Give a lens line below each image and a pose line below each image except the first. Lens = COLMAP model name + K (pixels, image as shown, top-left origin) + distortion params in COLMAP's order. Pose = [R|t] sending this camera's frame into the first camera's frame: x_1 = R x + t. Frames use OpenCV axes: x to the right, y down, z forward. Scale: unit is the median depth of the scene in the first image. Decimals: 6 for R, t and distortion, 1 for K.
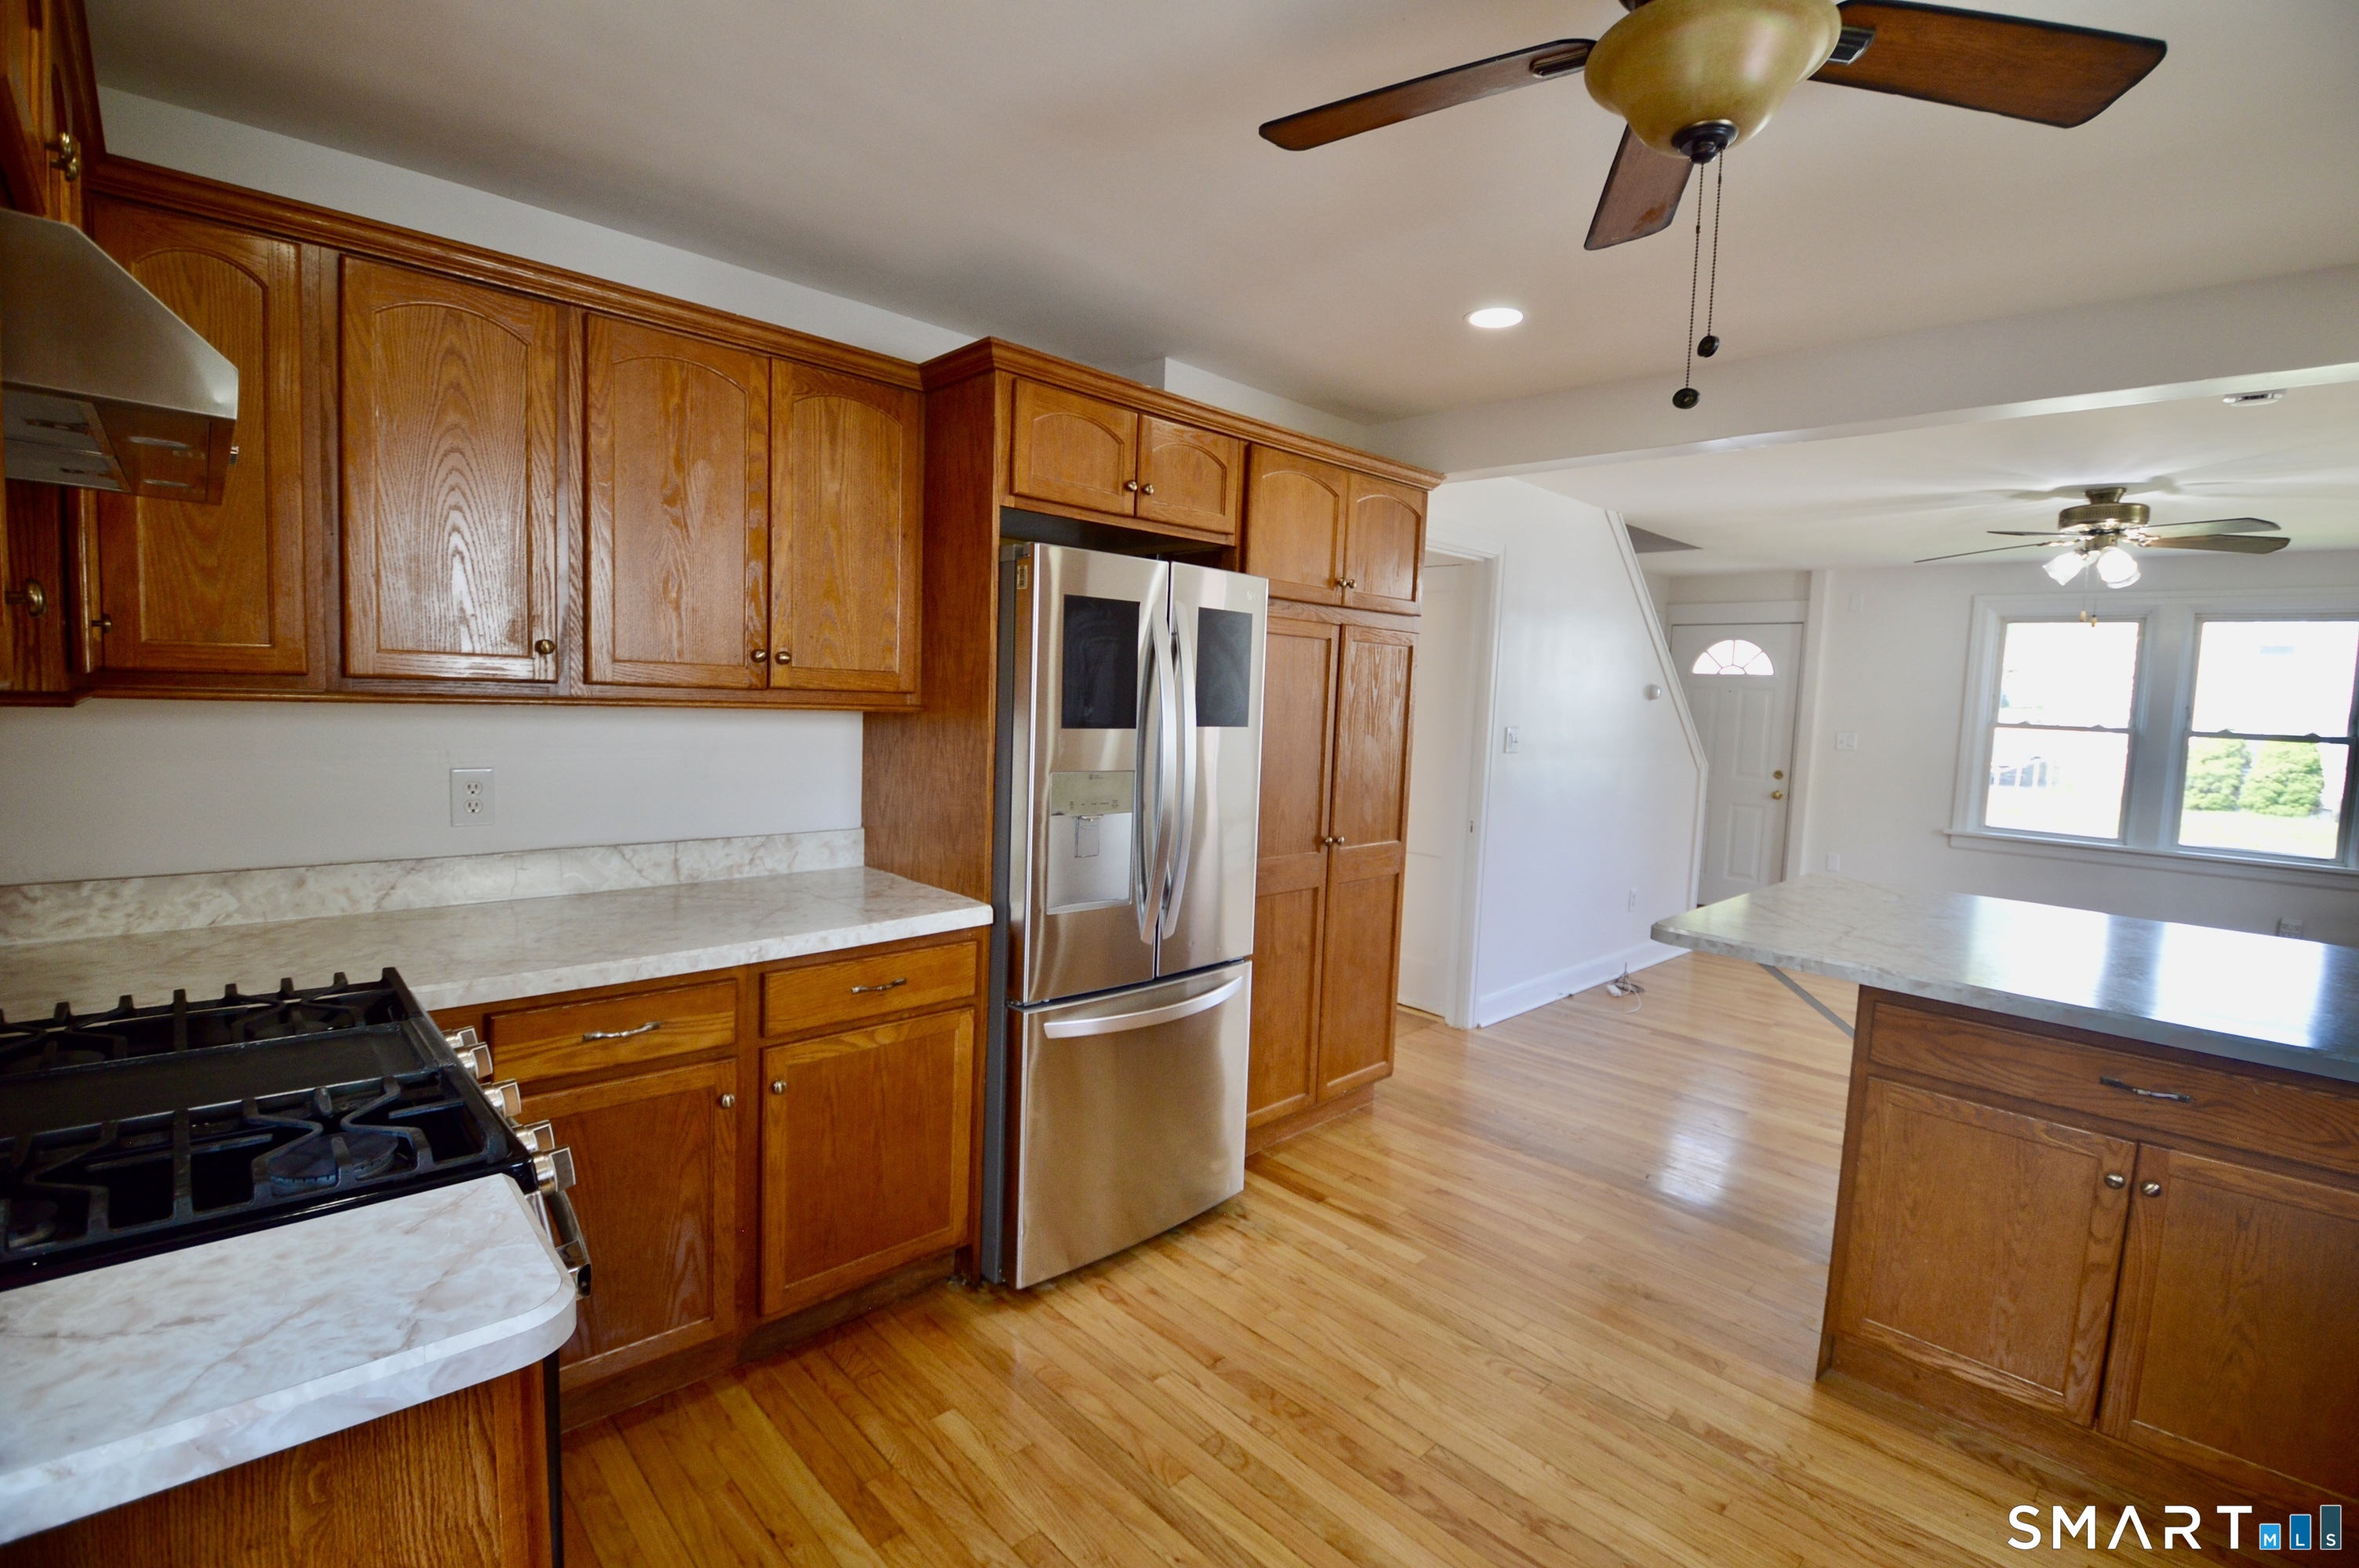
lens RADIAL K [[1053.3, 0, 1188.6], [0, 1053.3, 776.3], [0, 0, 1]] dist [0.010669, -0.021429]
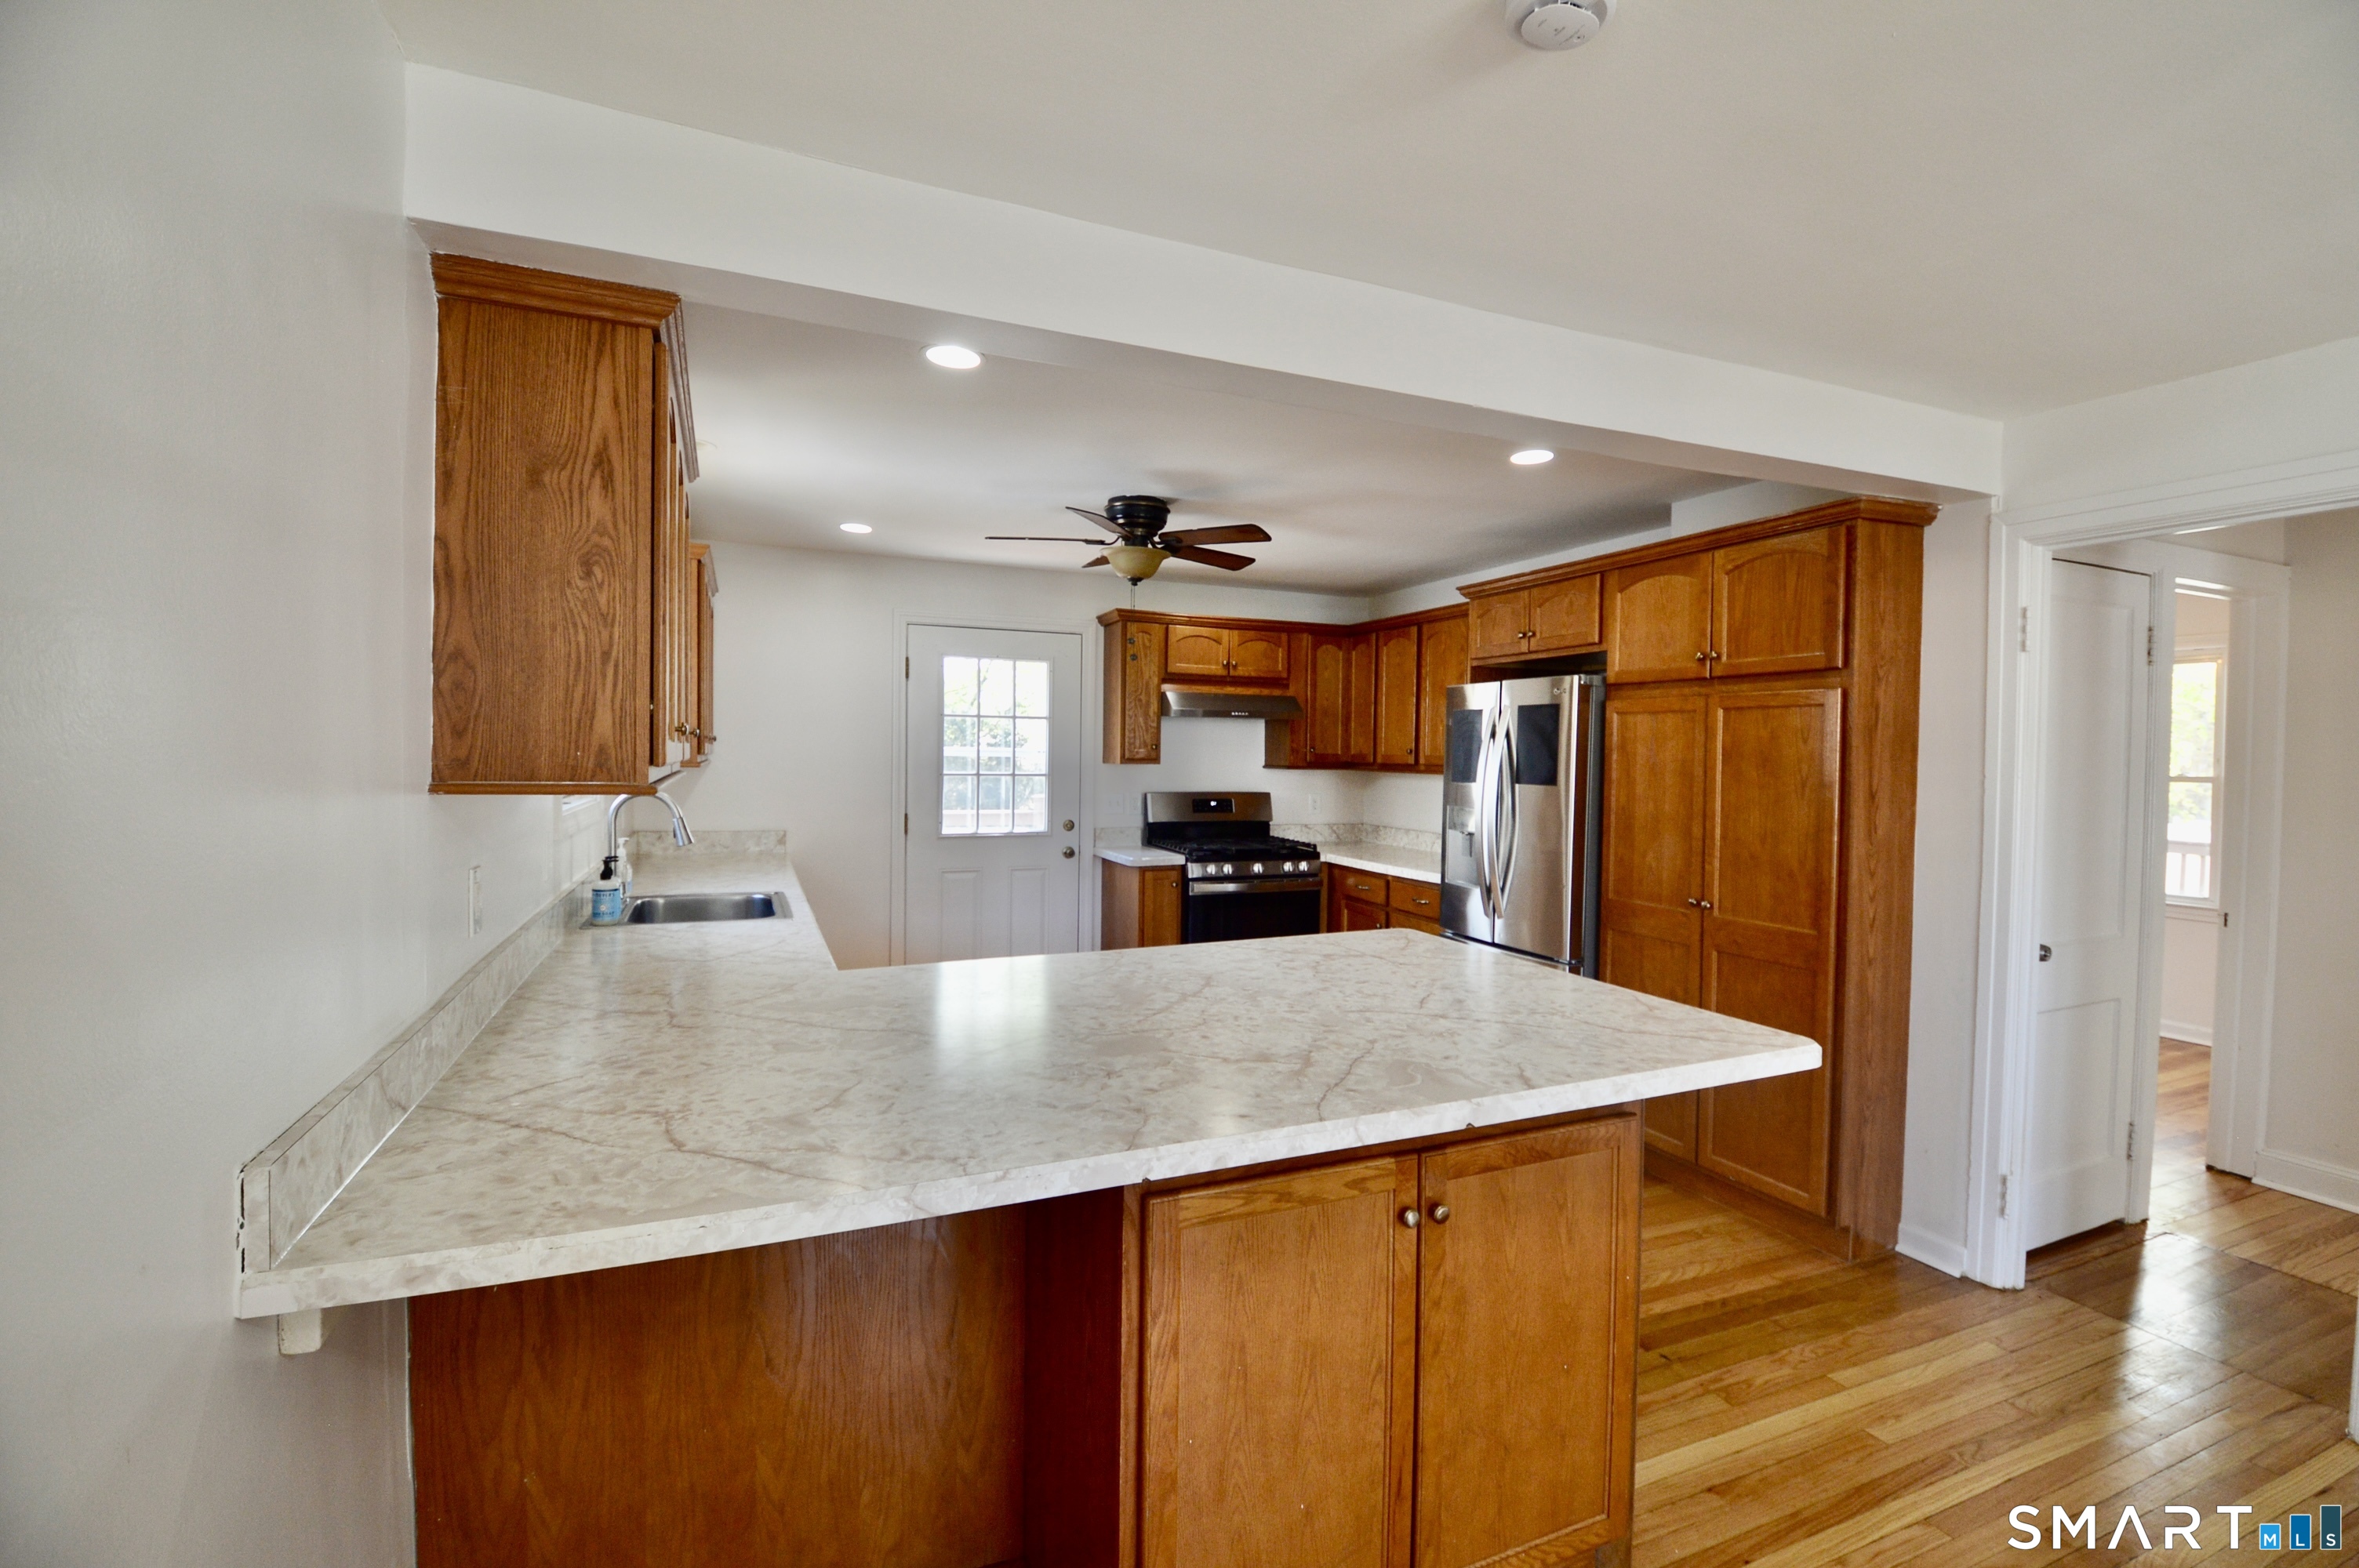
lens RADIAL K [[1039.7, 0, 1180.4], [0, 1039.7, 779.4], [0, 0, 1]] dist [0.030596, -0.033783]
pose [[-0.360732, -0.021048, -0.932432, 1.275208], [-0.107402, 0.994032, 0.019112, -0.024978], [0.926465, 0.107039, -0.360840, 0.883633]]
